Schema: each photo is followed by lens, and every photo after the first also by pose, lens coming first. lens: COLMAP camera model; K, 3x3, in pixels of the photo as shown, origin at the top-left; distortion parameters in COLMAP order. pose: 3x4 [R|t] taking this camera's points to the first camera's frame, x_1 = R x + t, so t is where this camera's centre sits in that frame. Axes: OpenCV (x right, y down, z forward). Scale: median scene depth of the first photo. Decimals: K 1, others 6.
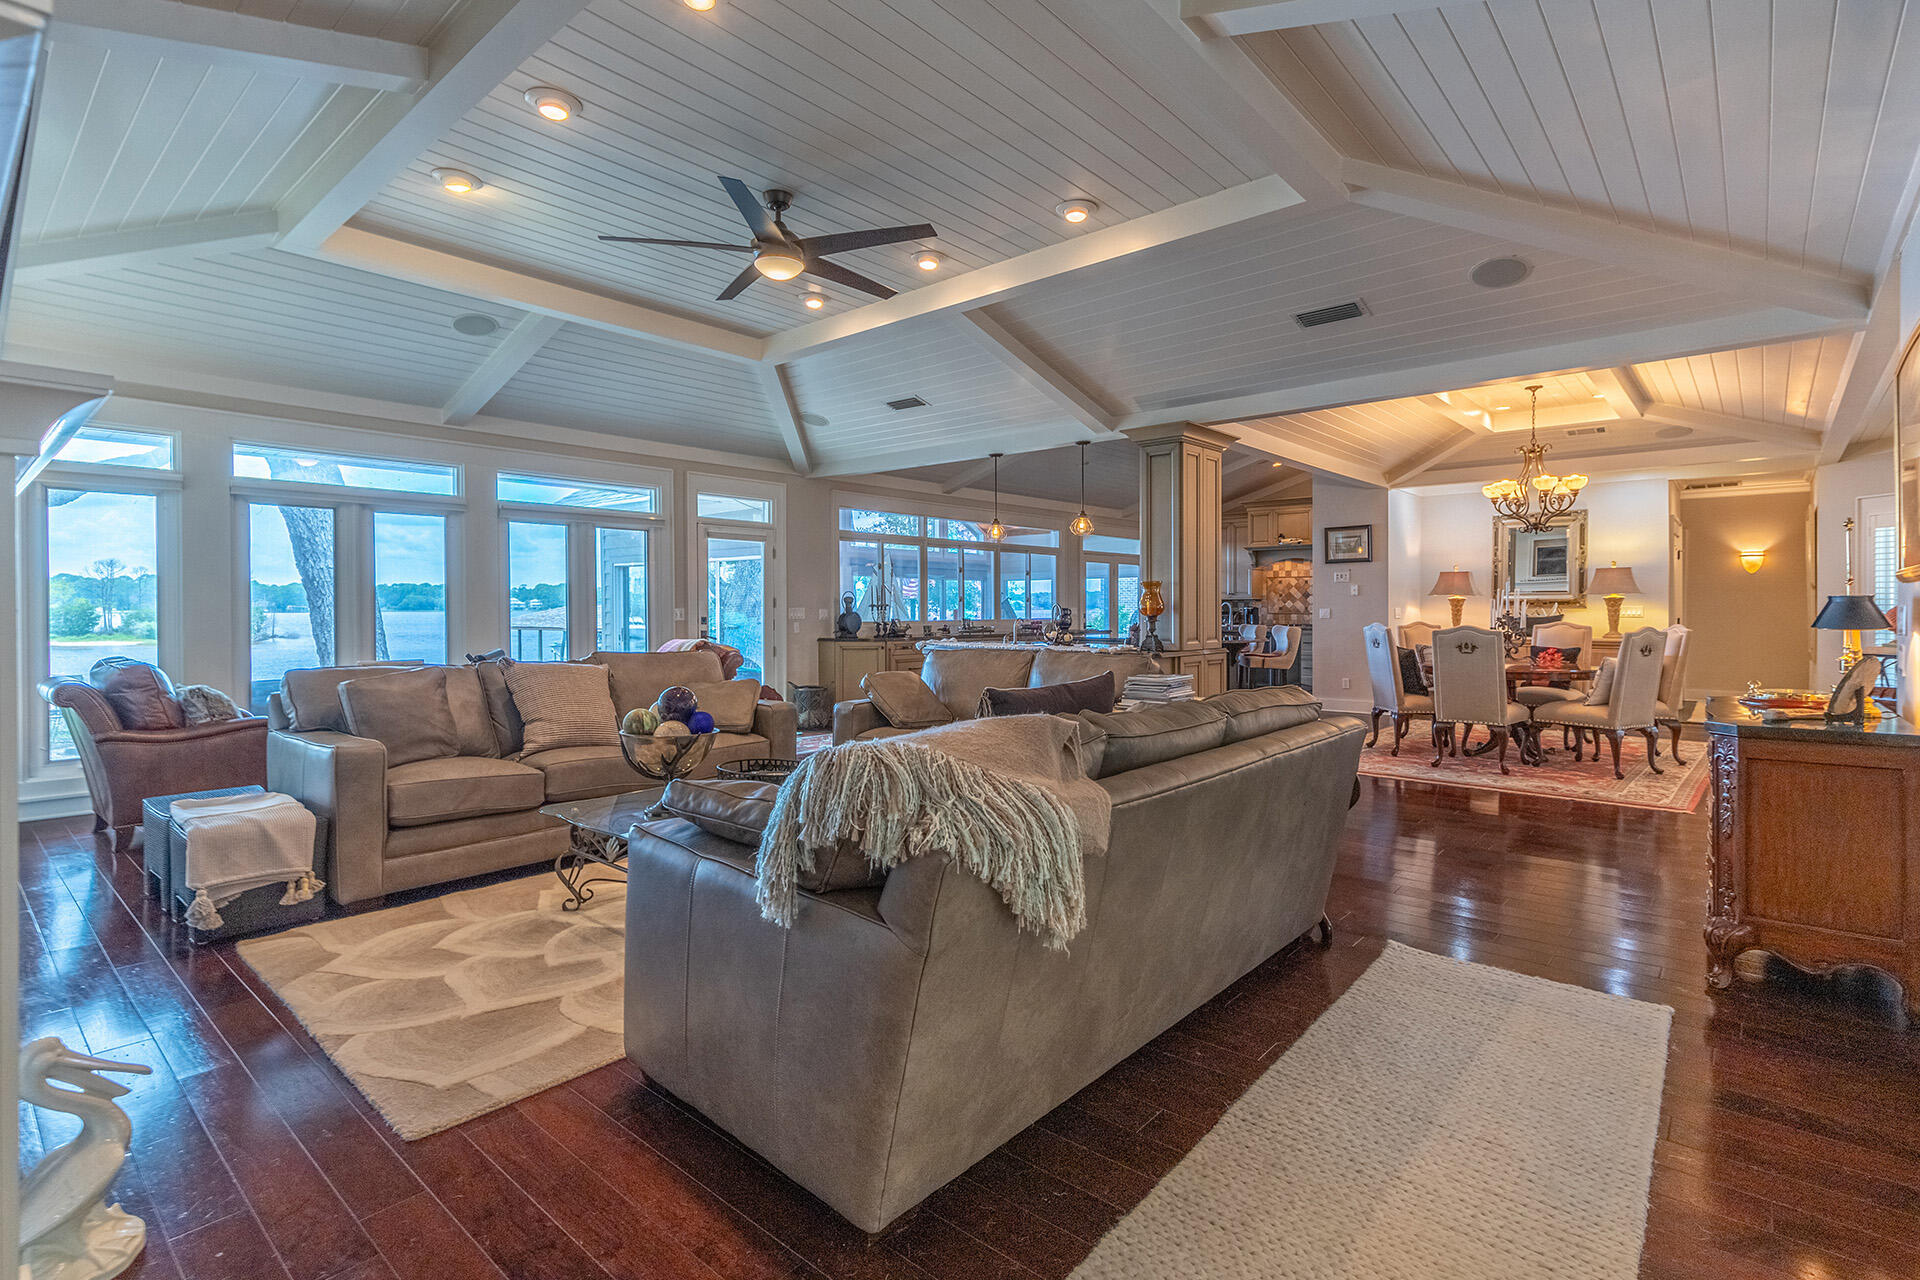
lens RADIAL K [[936.2, 0, 966.6], [0, 936.2, 605.1], [0, 0, 1]] dist [0.000221, 0.000054]
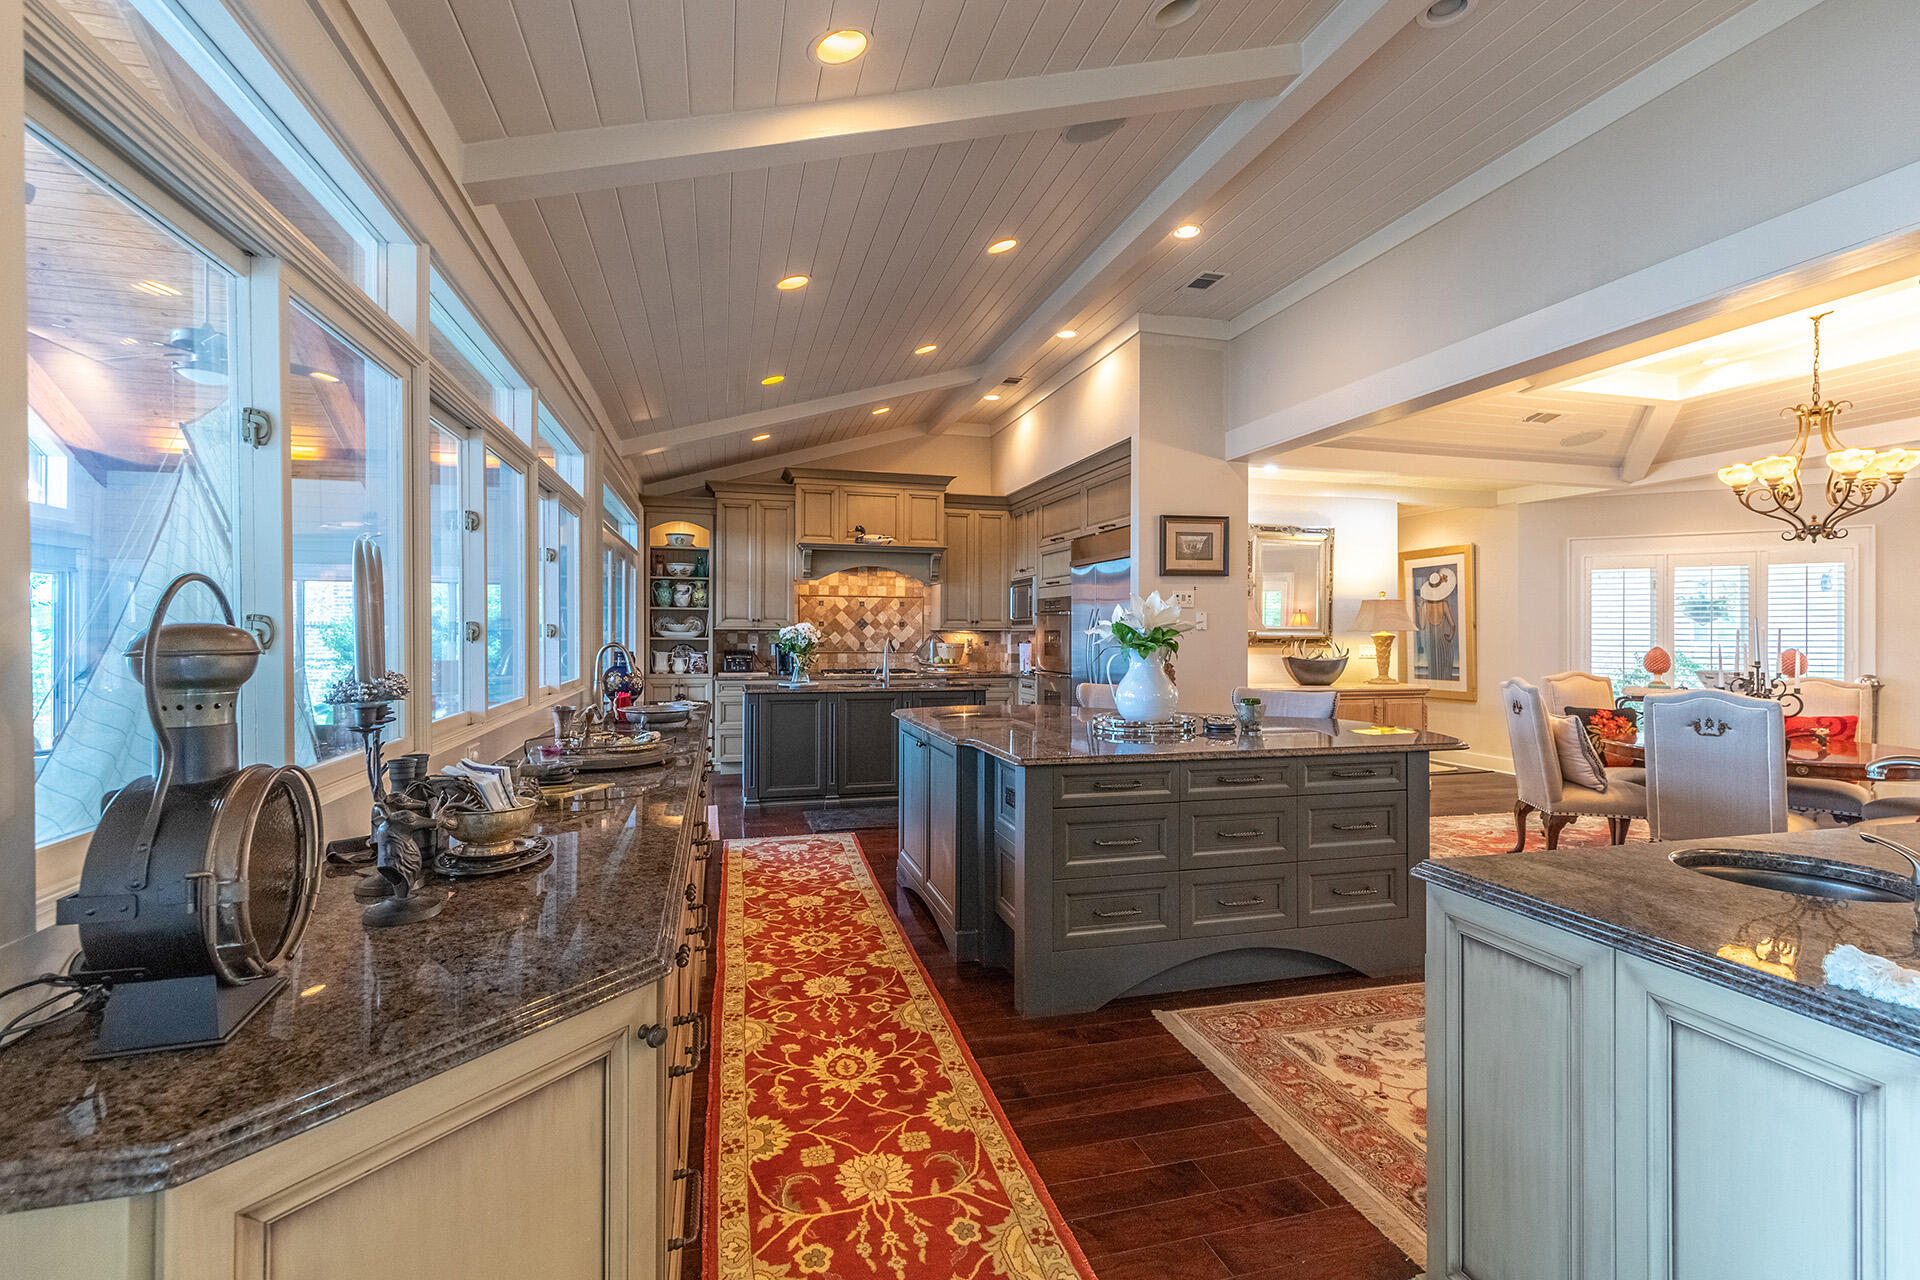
lens RADIAL K [[899.5, 0, 1002.0], [0, 899.5, 639.0], [0, 0, 1]] dist [0.011823, -0.000046]
pose [[0.538118, 0.001577, 0.842868, -0.157649], [-0.008111, 0.999962, 0.003308, -0.004359], [-0.842831, -0.008617, 0.538110, 0.775988]]
